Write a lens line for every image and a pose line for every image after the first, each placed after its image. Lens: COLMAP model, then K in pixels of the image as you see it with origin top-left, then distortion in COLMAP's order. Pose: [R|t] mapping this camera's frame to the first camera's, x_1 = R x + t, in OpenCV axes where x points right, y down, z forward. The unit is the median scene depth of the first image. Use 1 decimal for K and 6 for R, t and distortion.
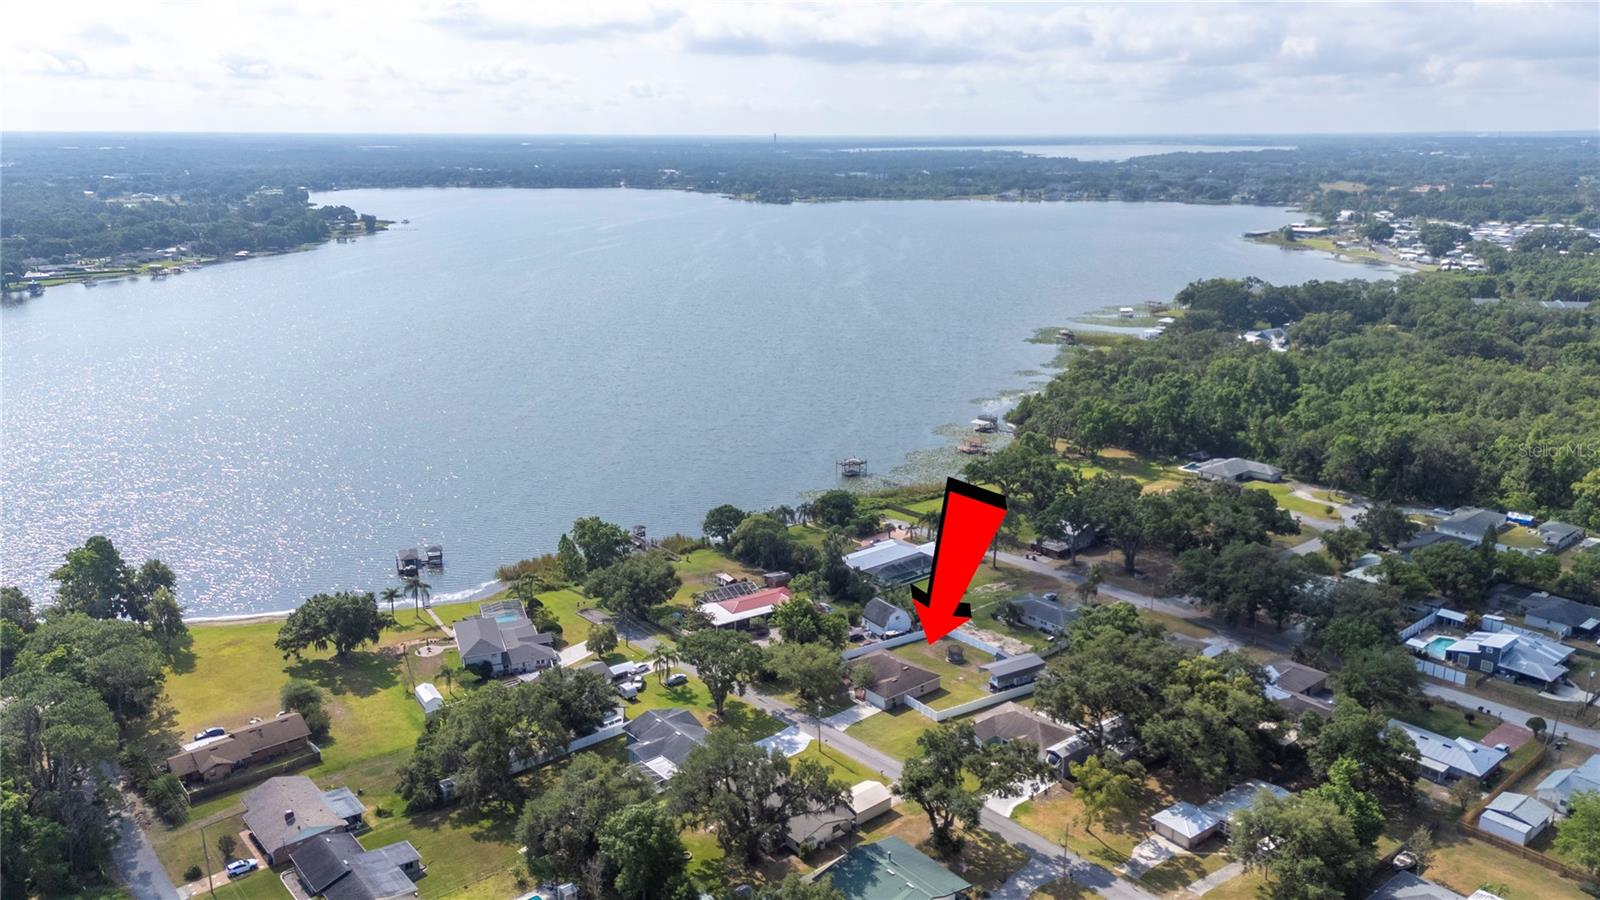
lens RADIAL K [[1171.9, 0, 800.0], [0, 1171.9, 450.0], [0, 0, 1]] dist [0.097240, -0.126204]
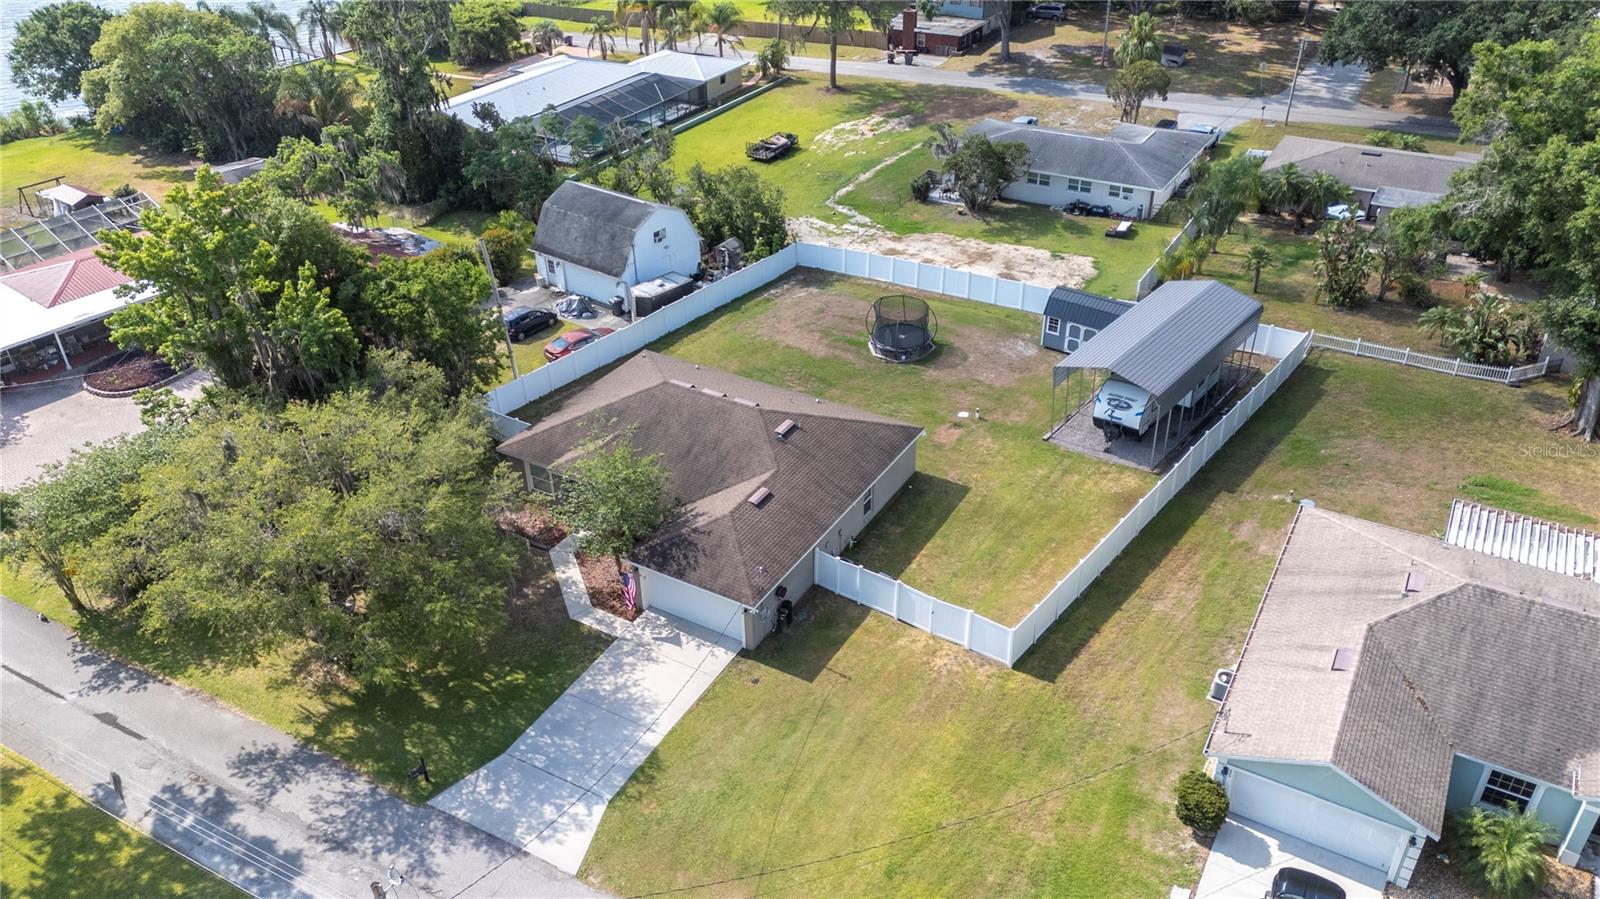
lens RADIAL K [[1171.9, 0, 800.0], [0, 1171.9, 449.5], [0, 0, 1]] dist [0.097240, -0.126204]
pose [[0.943861, -0.191317, 0.269304, 0.023447], [0.103404, 0.945363, 0.309186, 0.093059], [-0.313742, -0.263982, 0.912074, 0.619477]]
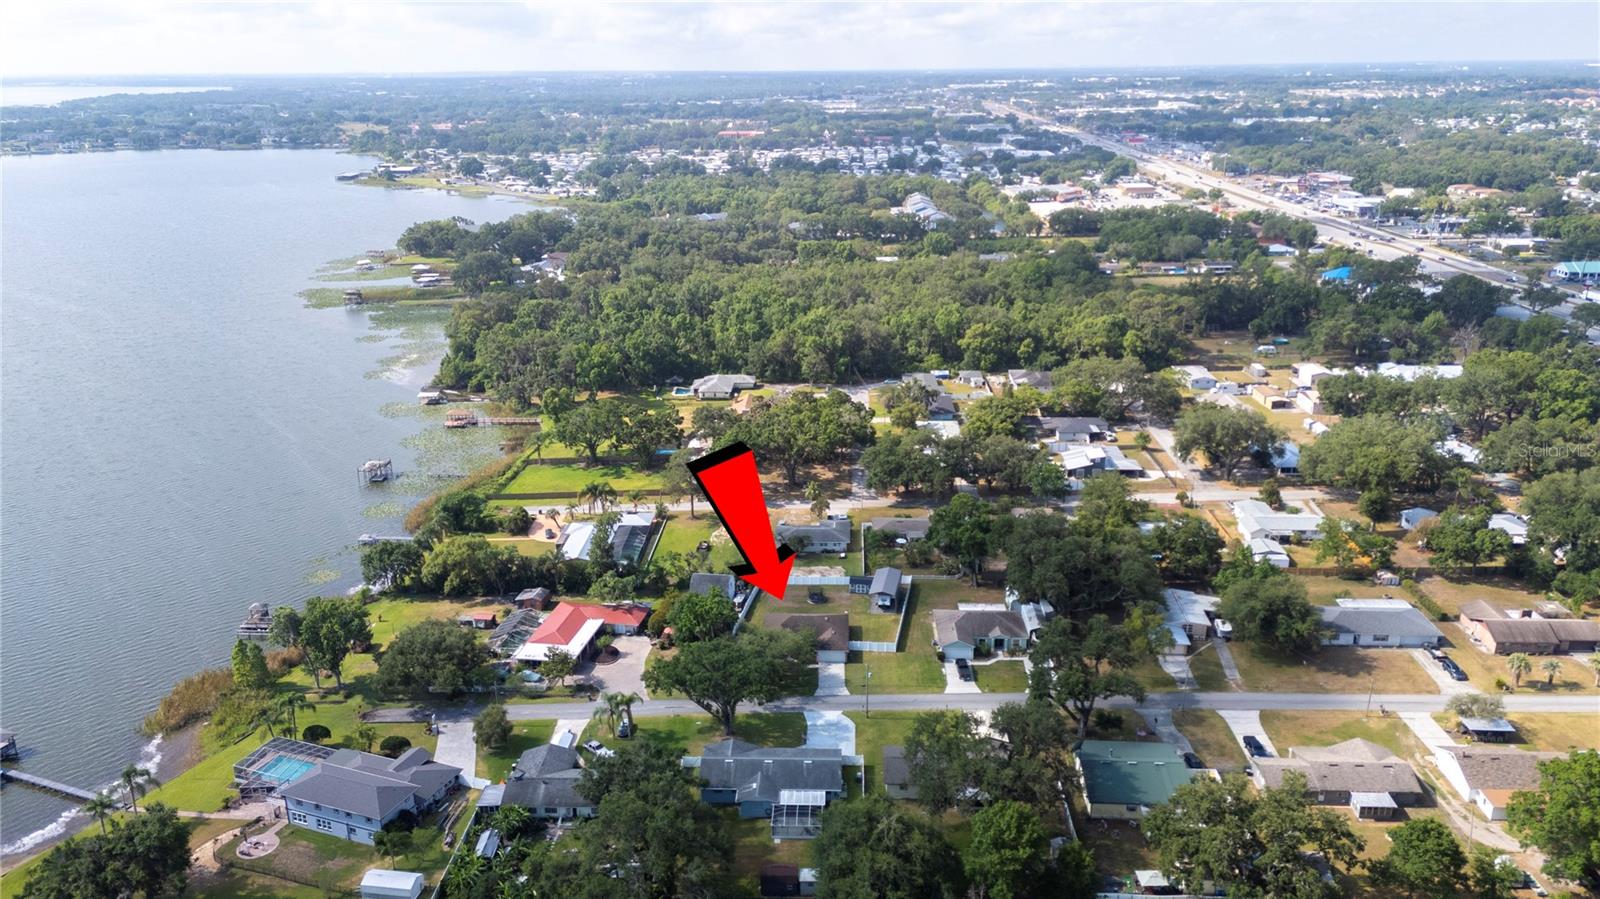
lens RADIAL K [[1165.9, 0, 800.0], [0, 1165.9, 449.5], [0, 0, 1]] dist [0.101712, -0.123664]
pose [[0.676602, -0.234720, 0.697937, -0.454767], [0.201777, 0.970654, 0.130828, -0.067555], [-0.708164, 0.052309, 0.704108, 0.248192]]
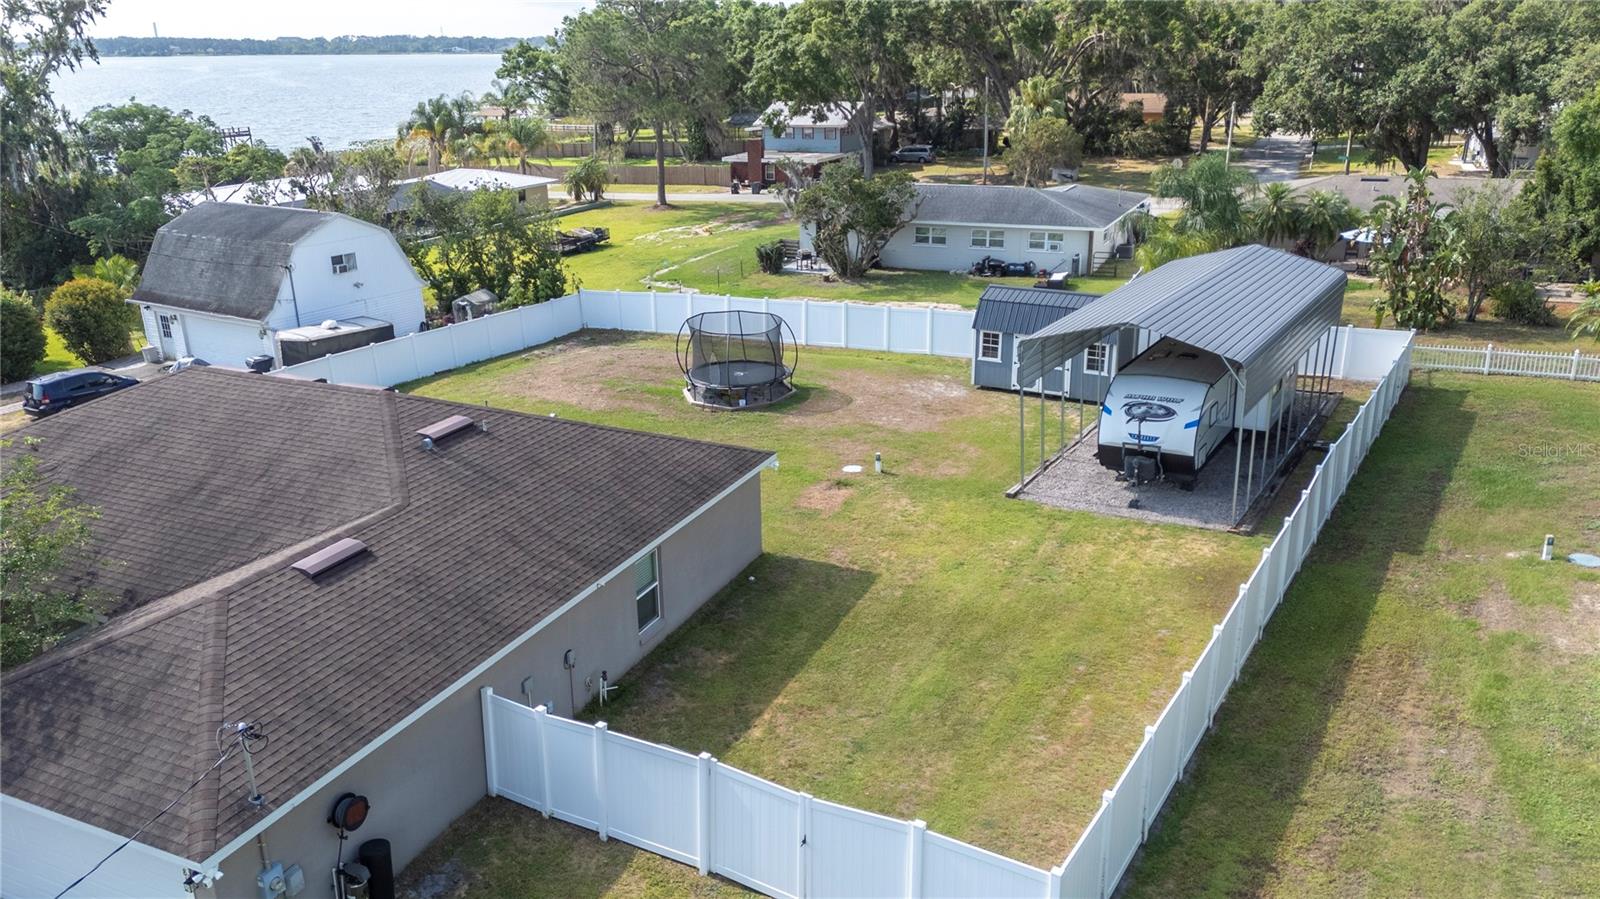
lens RADIAL K [[1165.9, 0, 800.0], [0, 1165.9, 449.5], [0, 0, 1]] dist [0.101712, -0.123664]
pose [[0.901624, -0.155515, 0.403595, 0.060299], [0.126429, 0.987130, 0.097926, 0.142547], [-0.413629, -0.037266, 0.909682, 0.705875]]
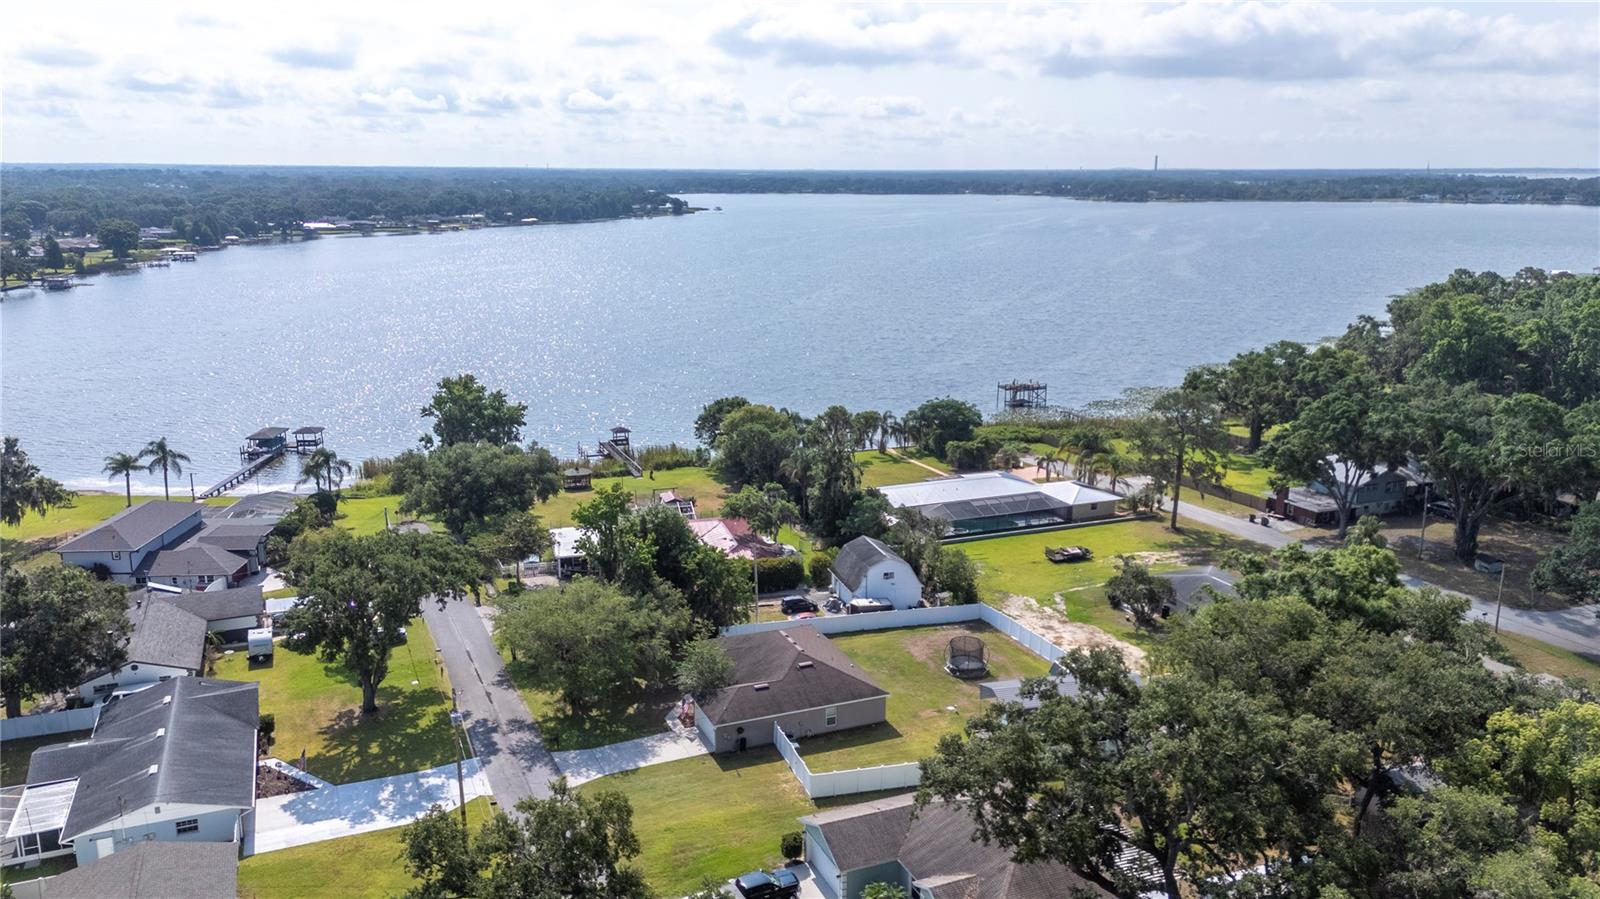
lens RADIAL K [[1209.5, 0, 800.0], [0, 1209.5, 449.5], [0, 0, 1]] dist [0.064716, -0.062704]
pose [[0.954074, 0.071124, -0.291004, 0.165675], [-0.080602, 0.996531, -0.020698, 0.092012], [0.288523, 0.043203, 0.956498, 0.453047]]
